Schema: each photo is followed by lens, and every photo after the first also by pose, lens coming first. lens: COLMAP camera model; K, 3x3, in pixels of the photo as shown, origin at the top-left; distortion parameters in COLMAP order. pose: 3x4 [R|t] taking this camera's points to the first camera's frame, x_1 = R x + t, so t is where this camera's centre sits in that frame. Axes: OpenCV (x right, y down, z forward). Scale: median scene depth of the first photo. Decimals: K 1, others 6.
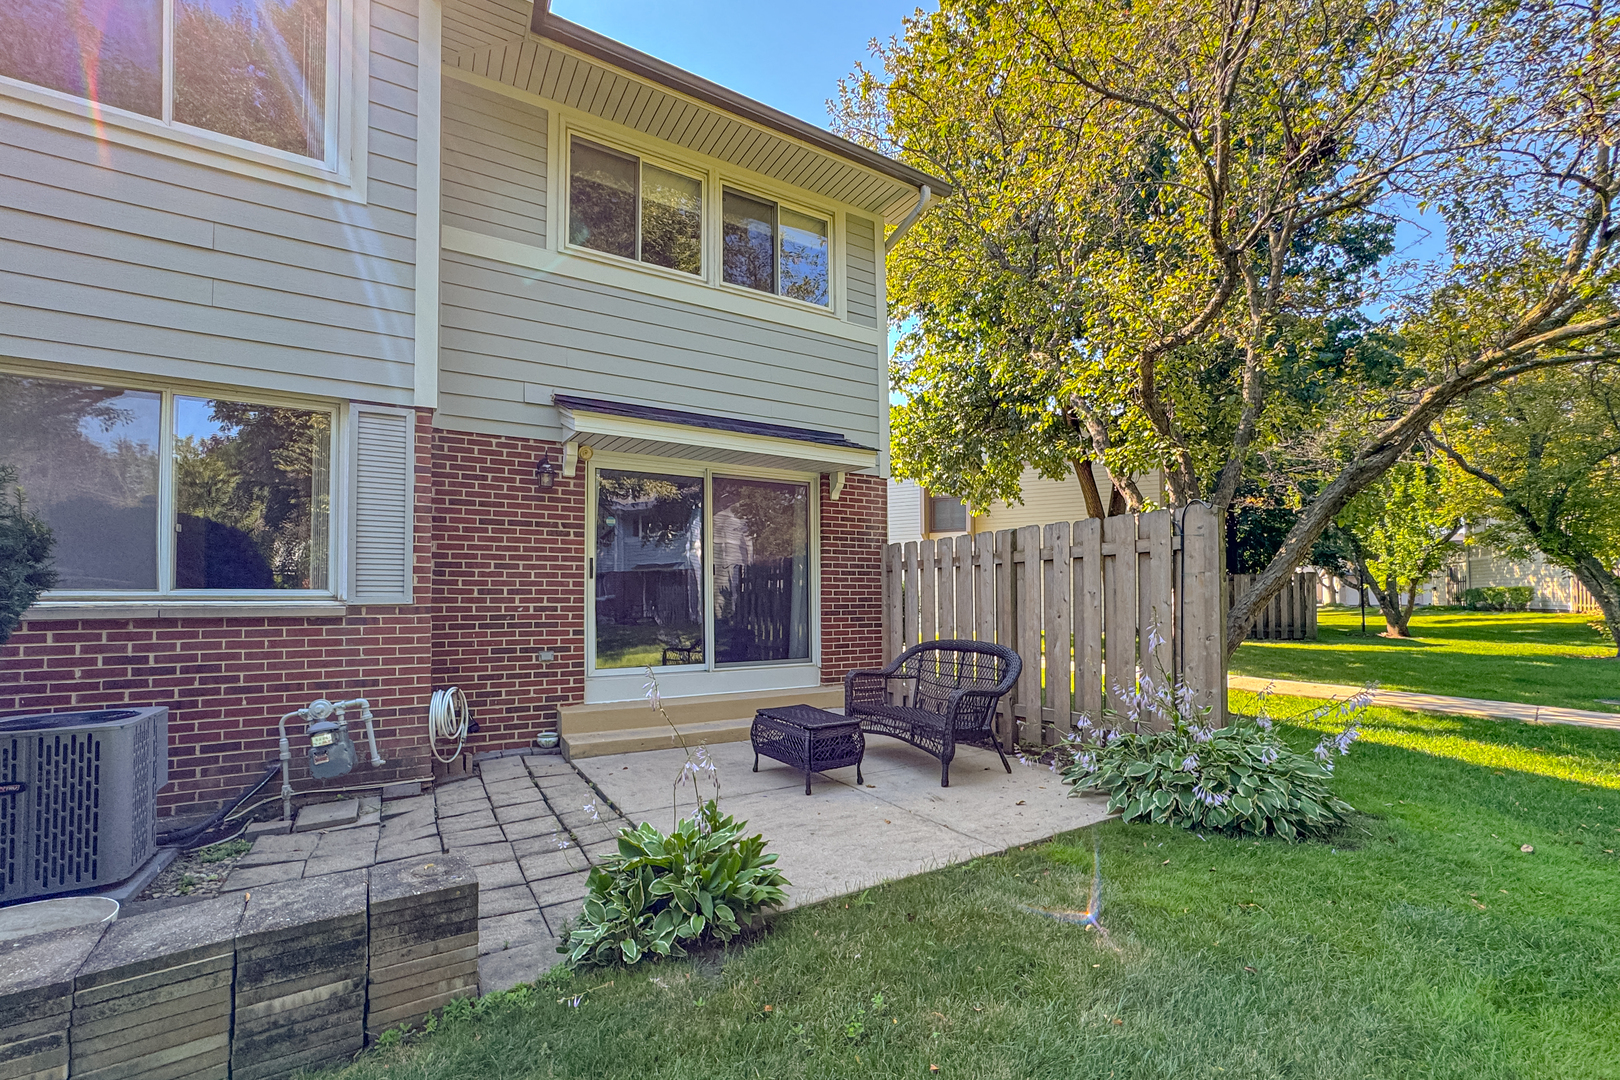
lens RADIAL K [[654.4, 0, 806.7], [0, 654.4, 537.9], [0, 0, 1]] dist [-0.035187, 0.016454]
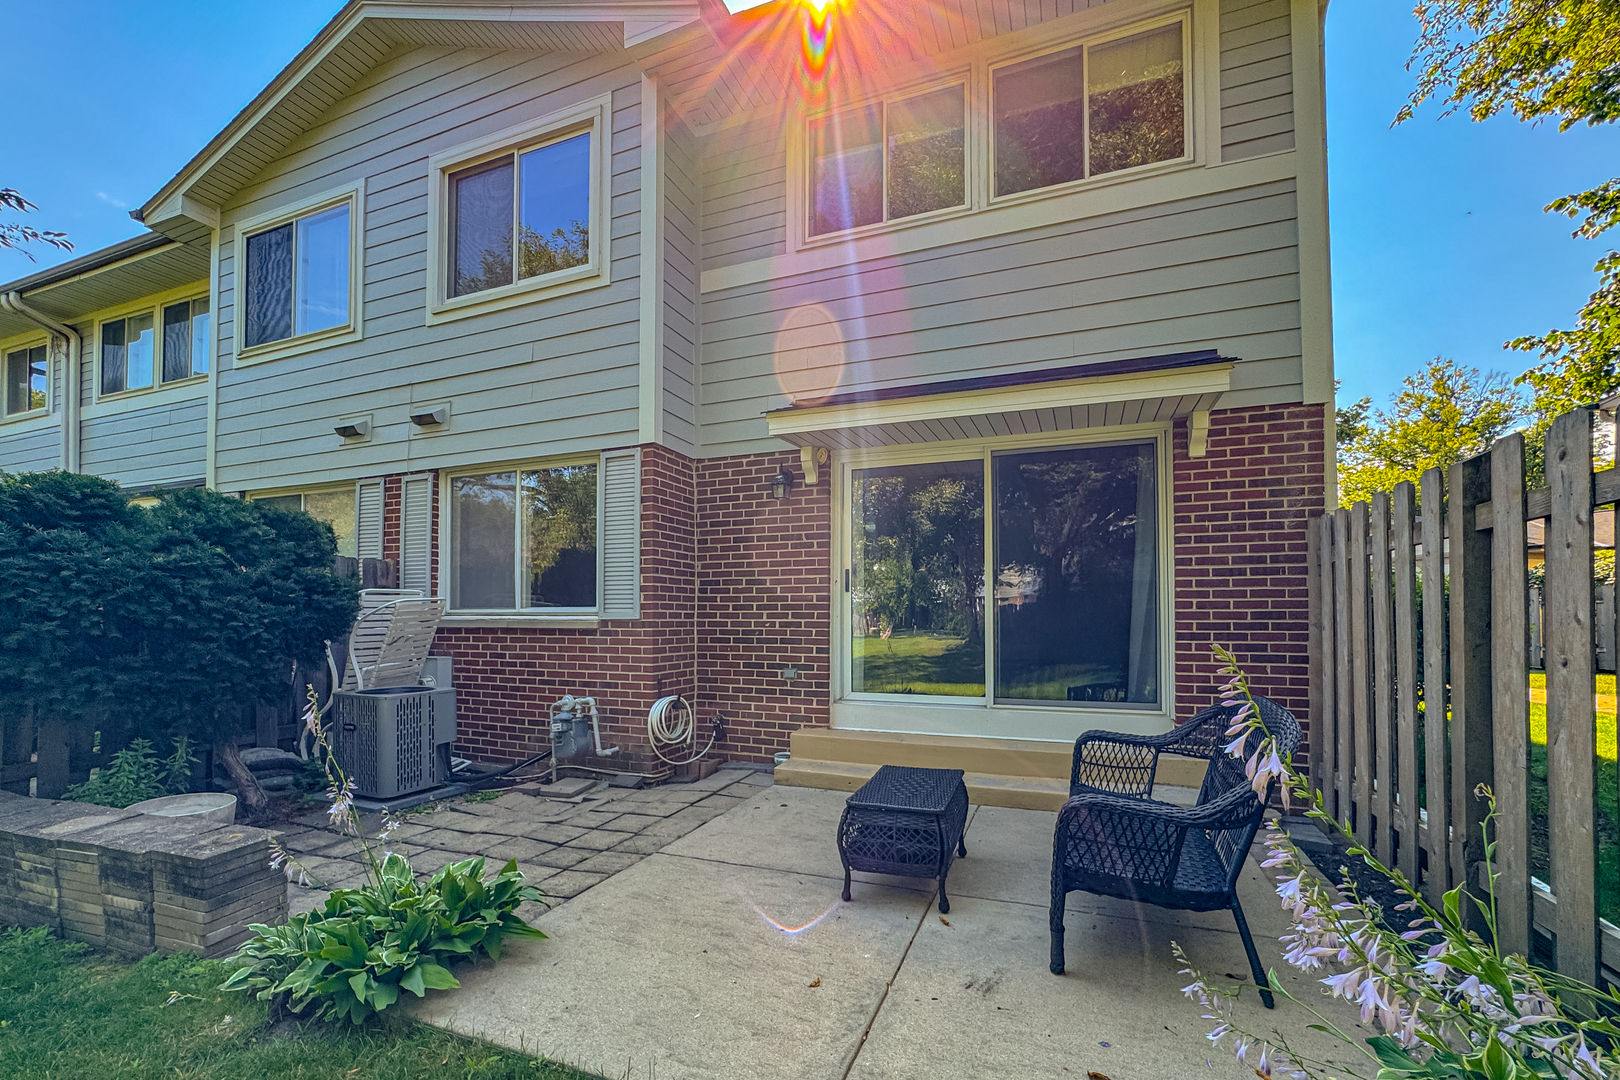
lens RADIAL K [[672.3, 0, 809.3], [0, 672.3, 570.2], [0, 0, 1]] dist [-0.037231, 0.018513]
pose [[0.623517, -0.048663, -0.780294, 0.419437], [0.071776, 0.997409, -0.004848, 0.037184], [0.778508, -0.052983, 0.625394, 0.423449]]
